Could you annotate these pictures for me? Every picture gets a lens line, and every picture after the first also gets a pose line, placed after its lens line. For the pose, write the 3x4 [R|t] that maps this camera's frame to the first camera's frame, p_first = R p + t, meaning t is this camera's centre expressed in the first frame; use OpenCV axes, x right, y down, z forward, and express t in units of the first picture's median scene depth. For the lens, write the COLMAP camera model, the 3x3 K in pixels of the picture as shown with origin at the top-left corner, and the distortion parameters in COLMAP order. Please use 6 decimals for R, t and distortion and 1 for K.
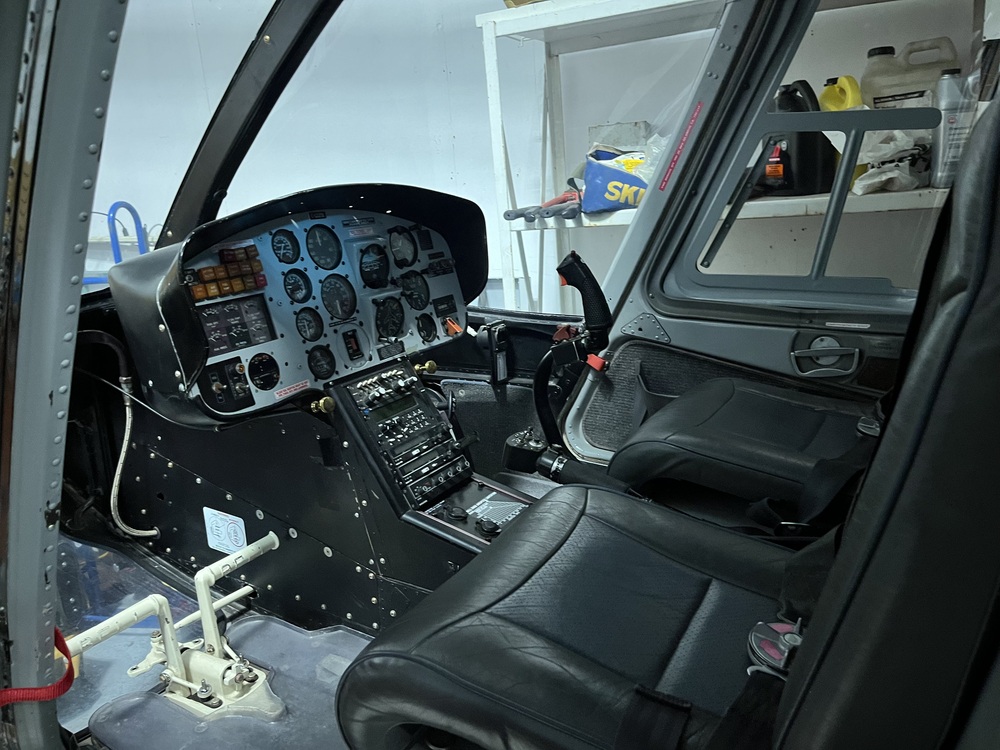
lens RADIAL K [[746.2, 0, 500.1], [0, 746.2, 376.3], [0, 0, 1]] dist [0.055533, 0.001140]
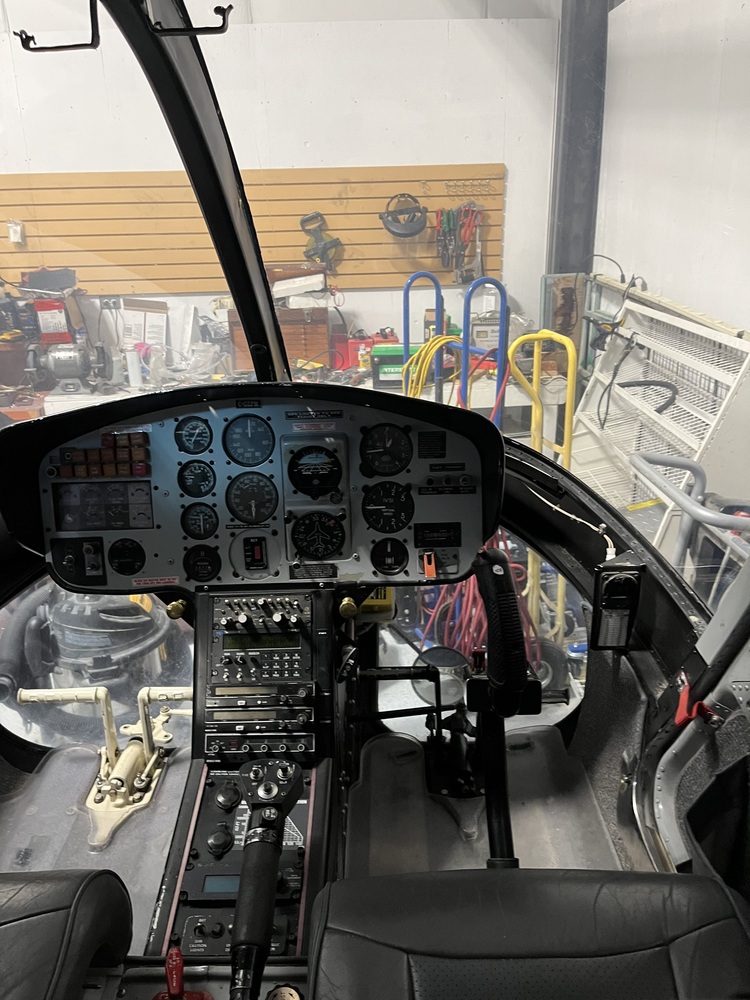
lens RADIAL K [[746.2, 0, 374.1], [0, 746.2, 496.5], [0, 0, 1]] dist [0.055533, 0.001140]
pose [[0.530812, 0.349118, -0.772241, 0.529801], [-0.217279, 0.936814, 0.274169, -0.374530], [0.819163, 0.022260, 0.573128, 0.609234]]
